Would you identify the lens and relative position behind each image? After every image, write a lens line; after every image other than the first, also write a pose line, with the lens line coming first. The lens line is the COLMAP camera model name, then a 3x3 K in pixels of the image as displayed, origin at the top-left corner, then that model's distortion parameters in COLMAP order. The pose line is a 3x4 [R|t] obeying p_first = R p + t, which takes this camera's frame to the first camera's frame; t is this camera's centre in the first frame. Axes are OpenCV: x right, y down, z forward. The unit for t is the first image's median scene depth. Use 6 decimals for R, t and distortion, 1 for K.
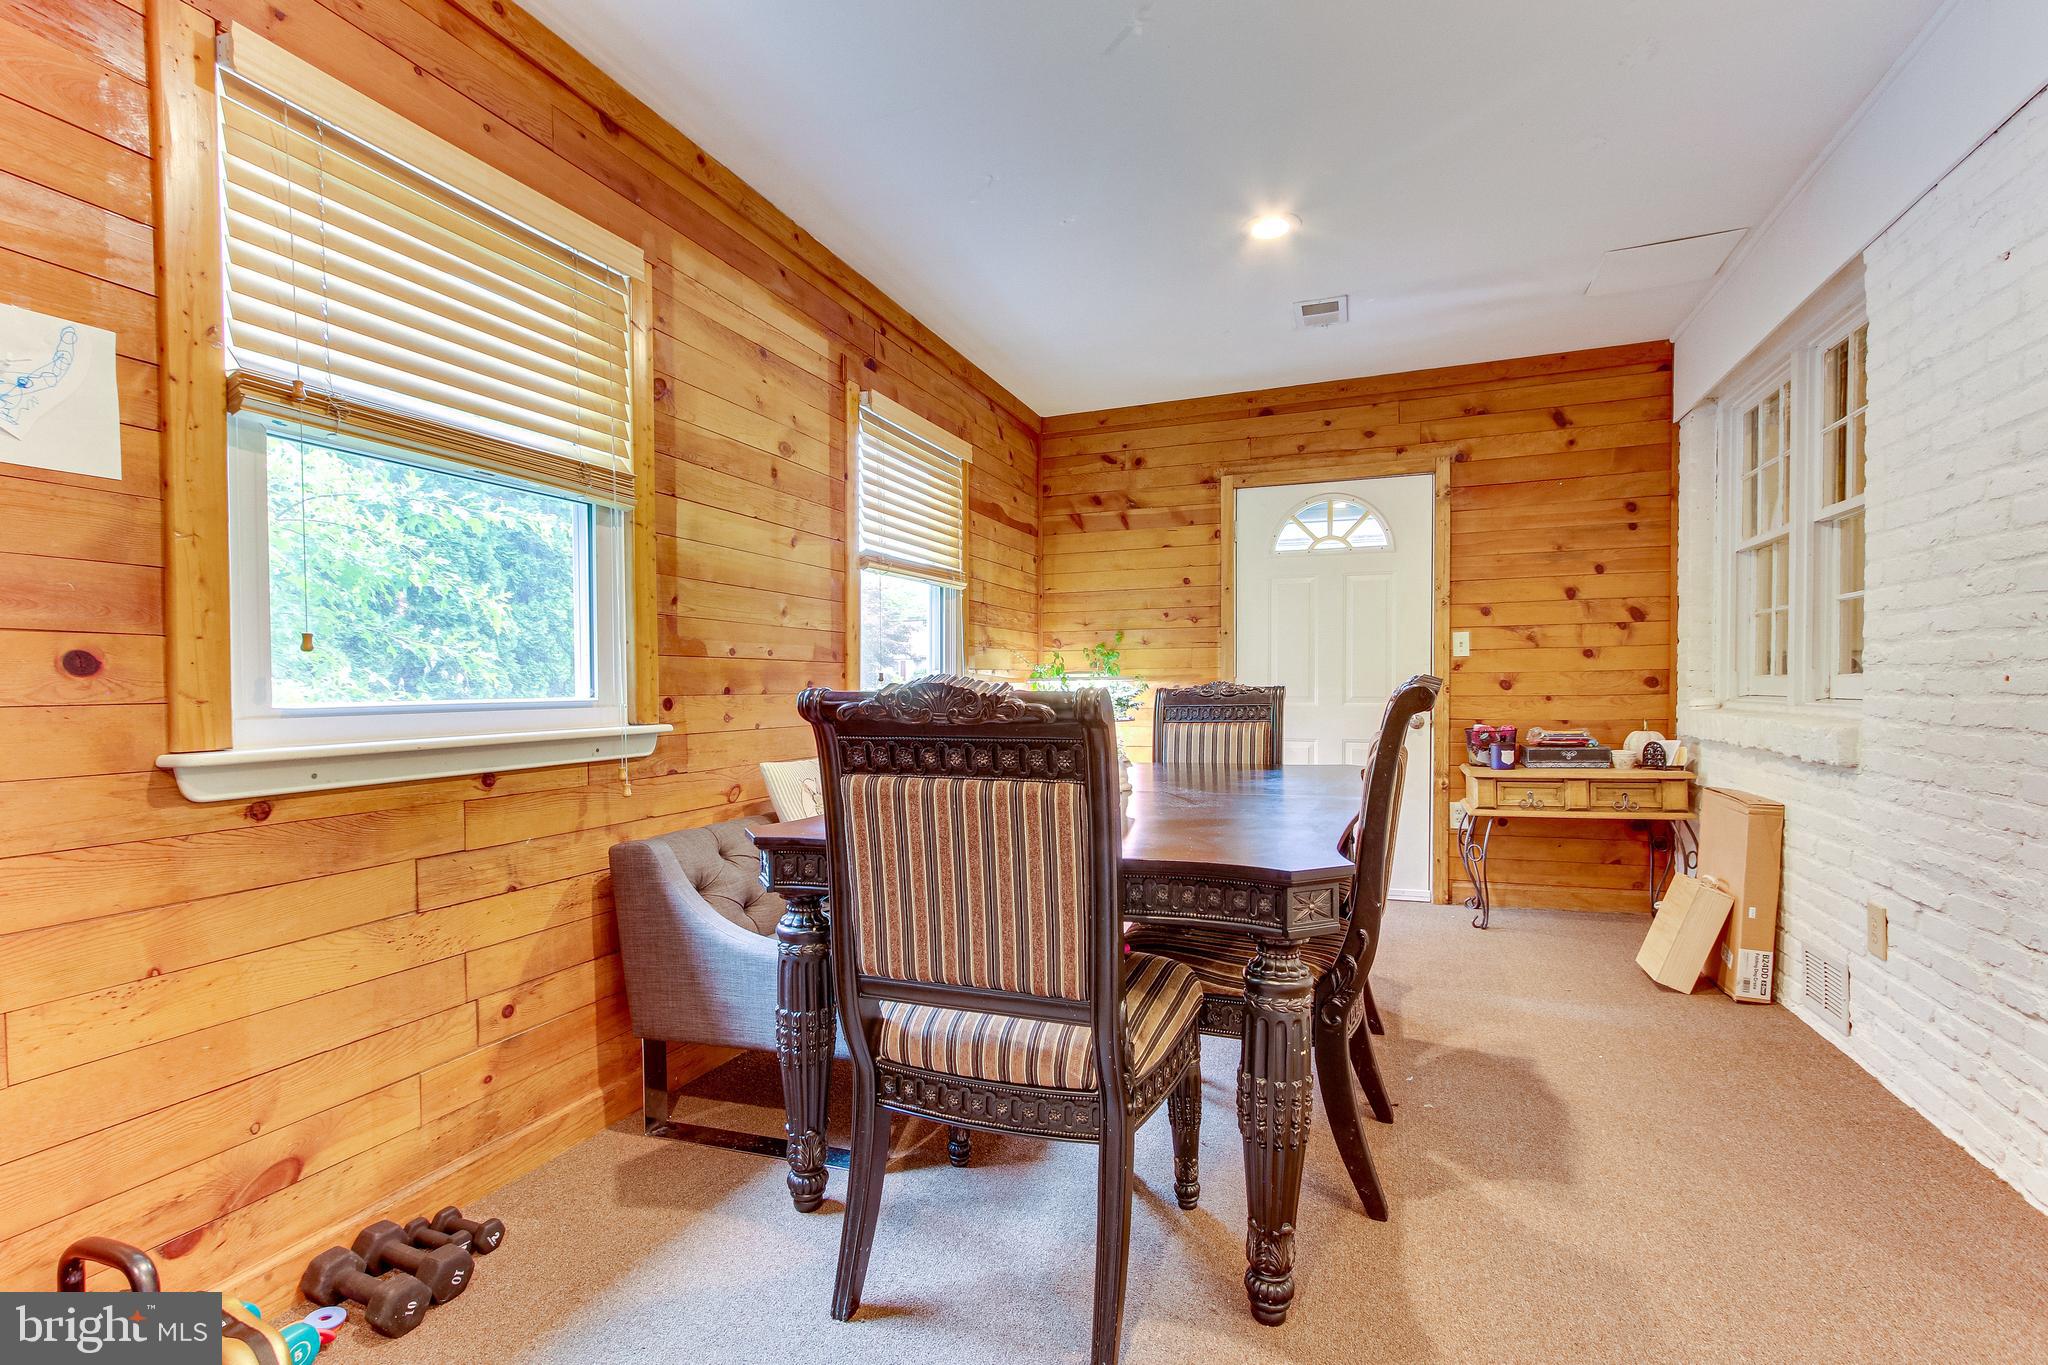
lens RADIAL K [[951.7, 0, 994.5], [0, 951.7, 704.3], [0, 0, 1]] dist [0.002406, 0.000323]
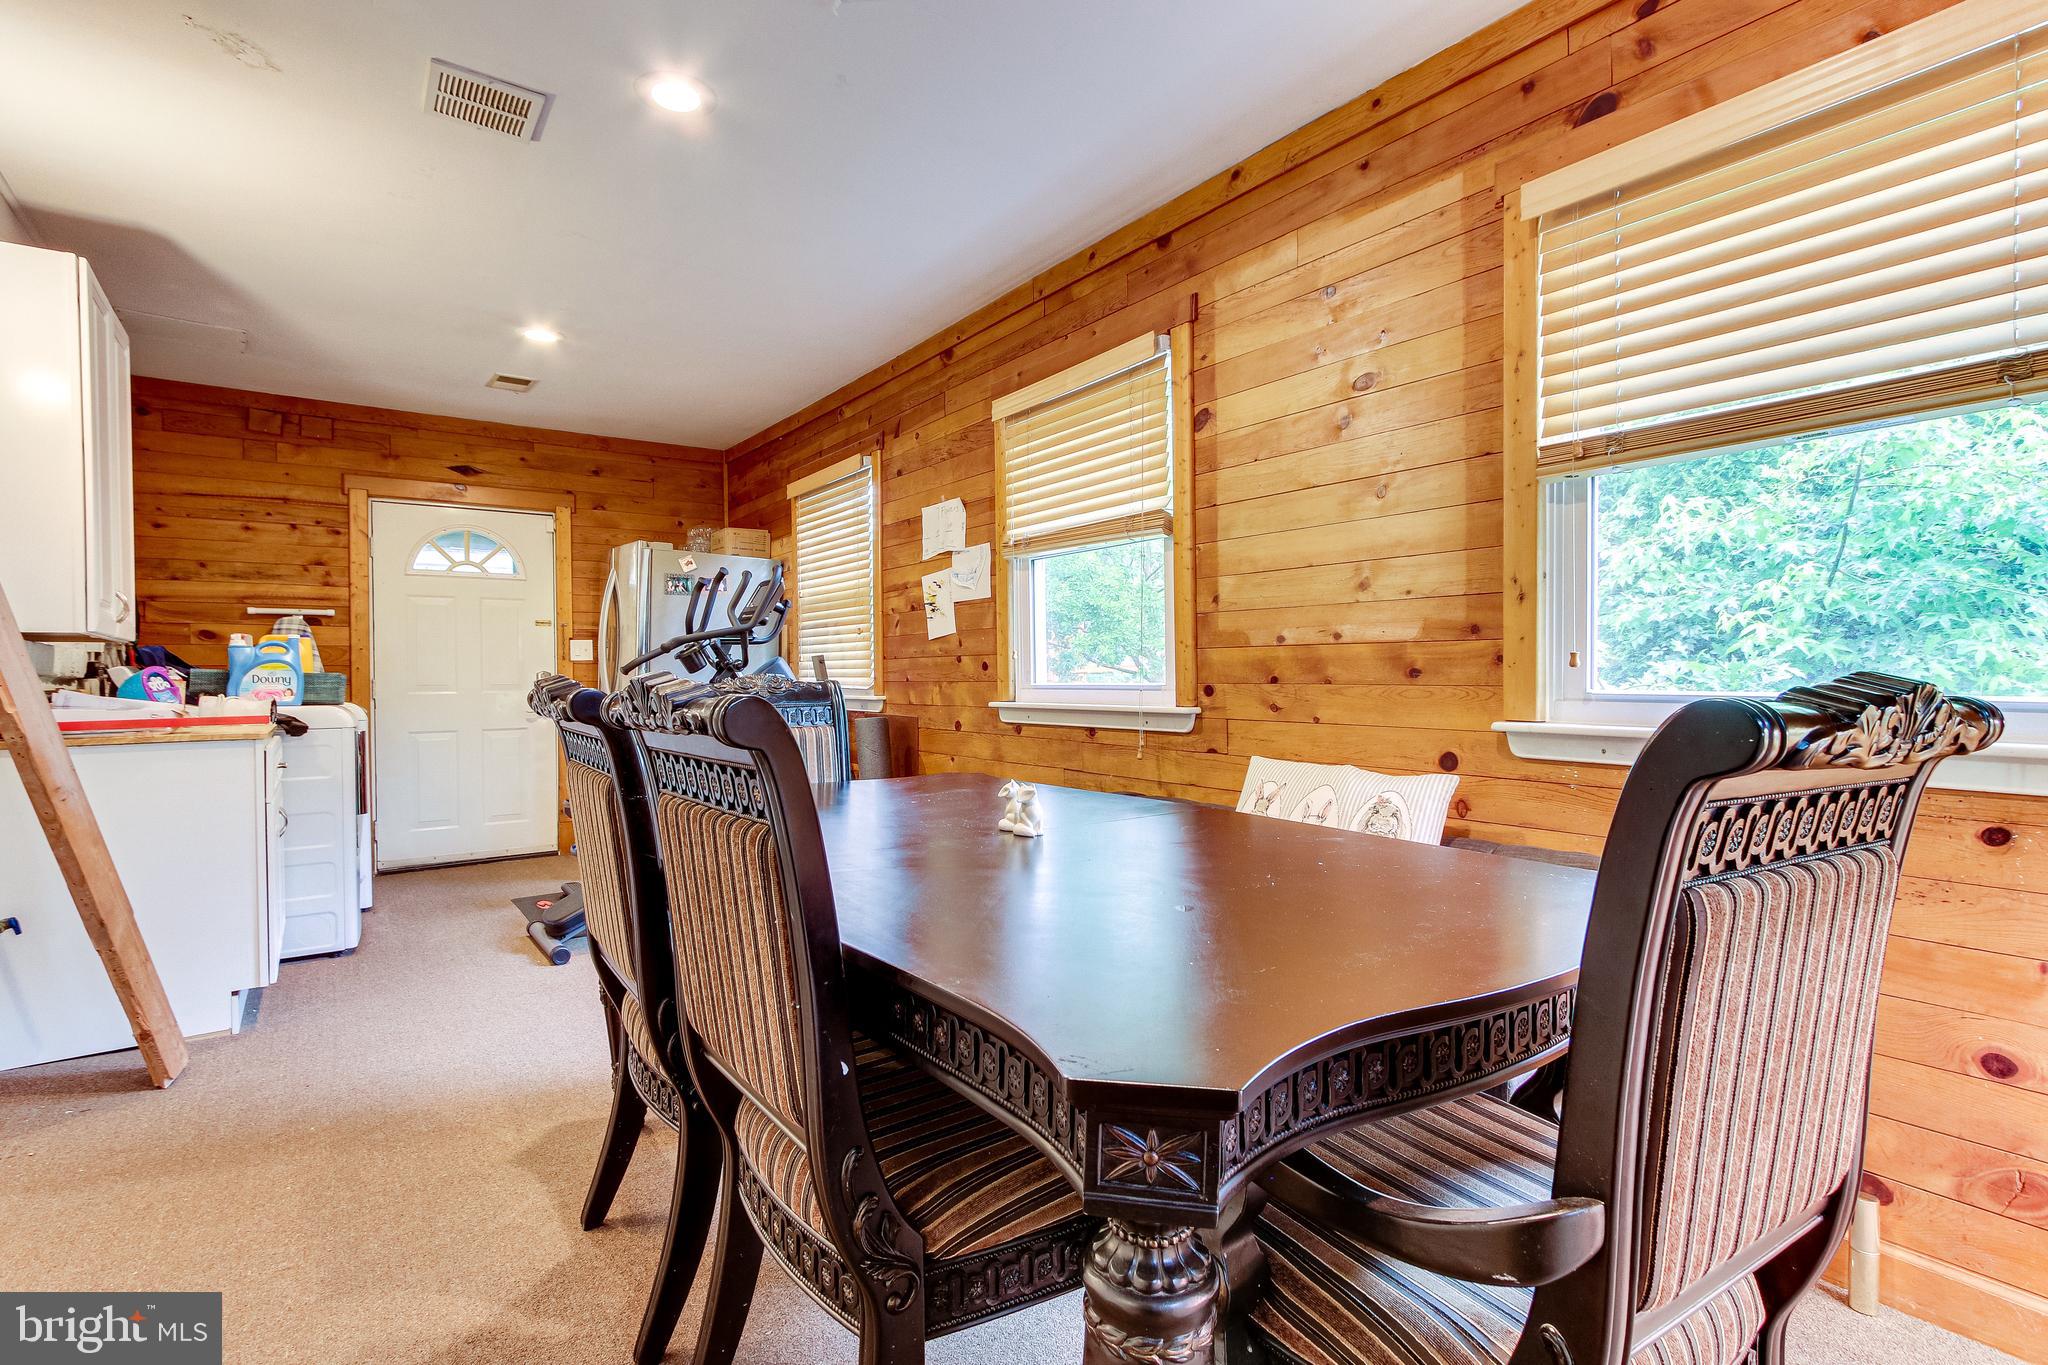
lens RADIAL K [[962.8, 0, 1024.0], [0, 962.8, 682.5], [0, 0, 1]] dist [-0.000180, 0.000012]
pose [[-0.520034, 0.019435, -0.853925, 0.763849], [-0.003974, 0.999675, 0.025173, -0.037938], [0.854137, 0.016484, -0.519787, 1.418224]]
